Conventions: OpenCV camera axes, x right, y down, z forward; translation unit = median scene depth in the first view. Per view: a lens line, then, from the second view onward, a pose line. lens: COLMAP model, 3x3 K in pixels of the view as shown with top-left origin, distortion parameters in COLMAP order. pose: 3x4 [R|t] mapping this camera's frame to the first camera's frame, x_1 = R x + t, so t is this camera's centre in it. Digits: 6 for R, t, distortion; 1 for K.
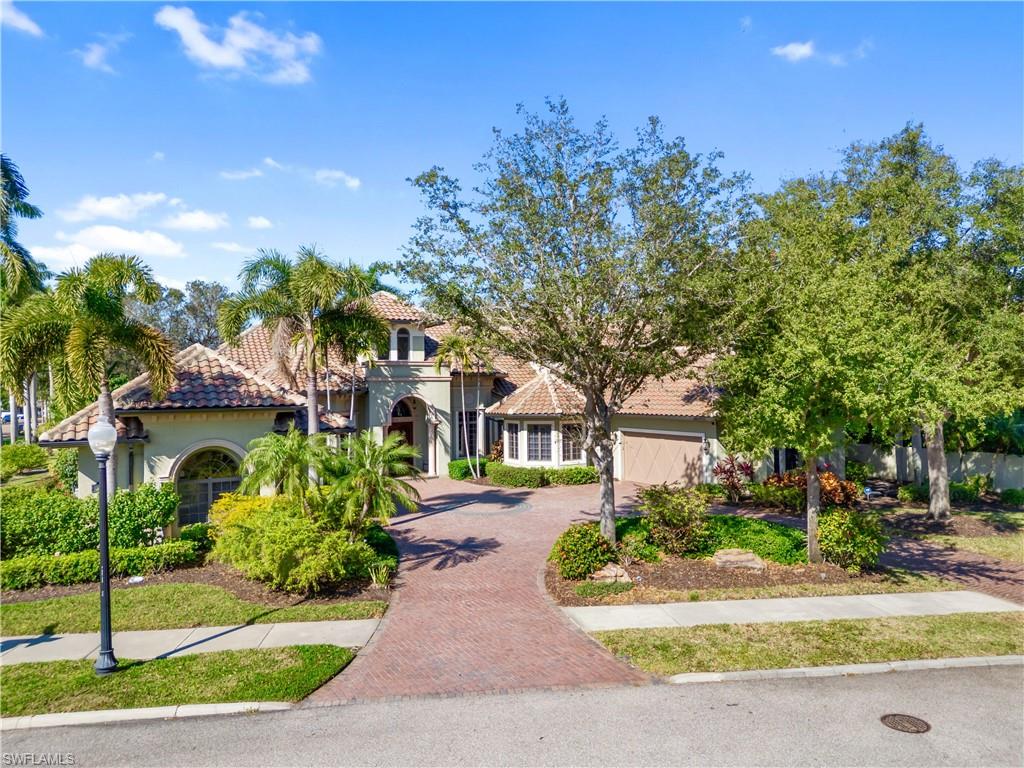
lens RADIAL K [[712.5, 0, 496.6], [0, 712.5, 384.3], [0, 0, 1]] dist [0.016729, -0.001335]
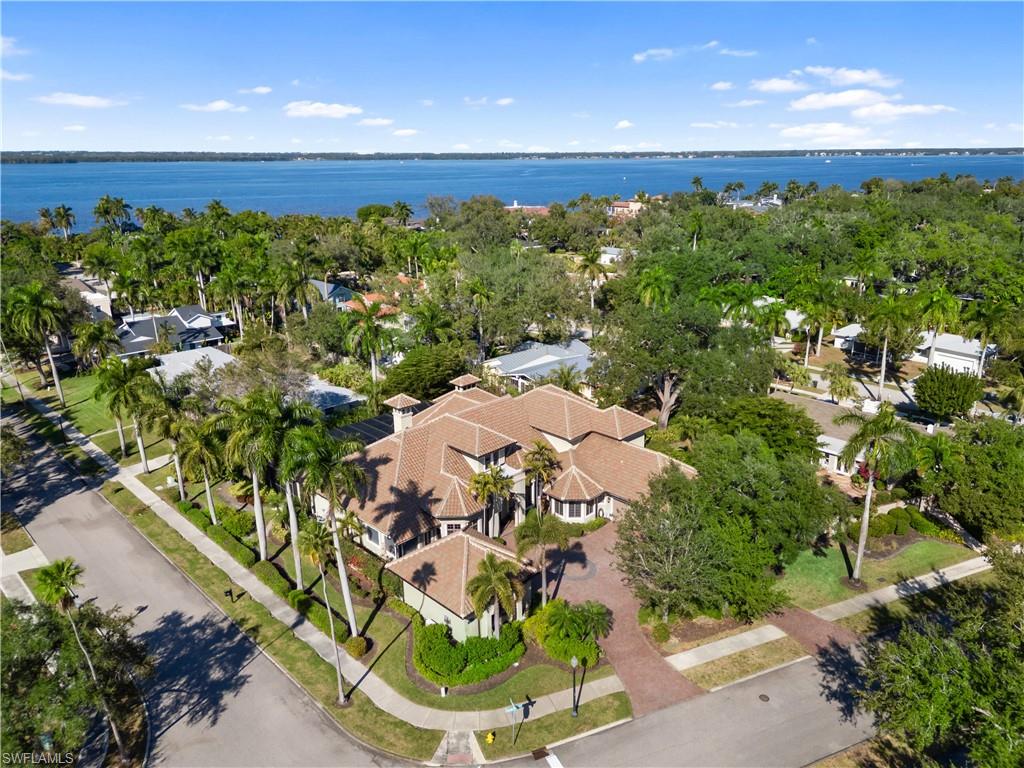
lens RADIAL K [[712.5, 0, 496.6], [0, 712.5, 384.3], [0, 0, 1]] dist [0.016729, -0.001335]
pose [[0.962266, -0.082609, 0.259268, -1.218043], [-0.003048, 0.949472, 0.313838, -1.666567], [-0.272094, -0.302786, 0.913393, -1.226870]]
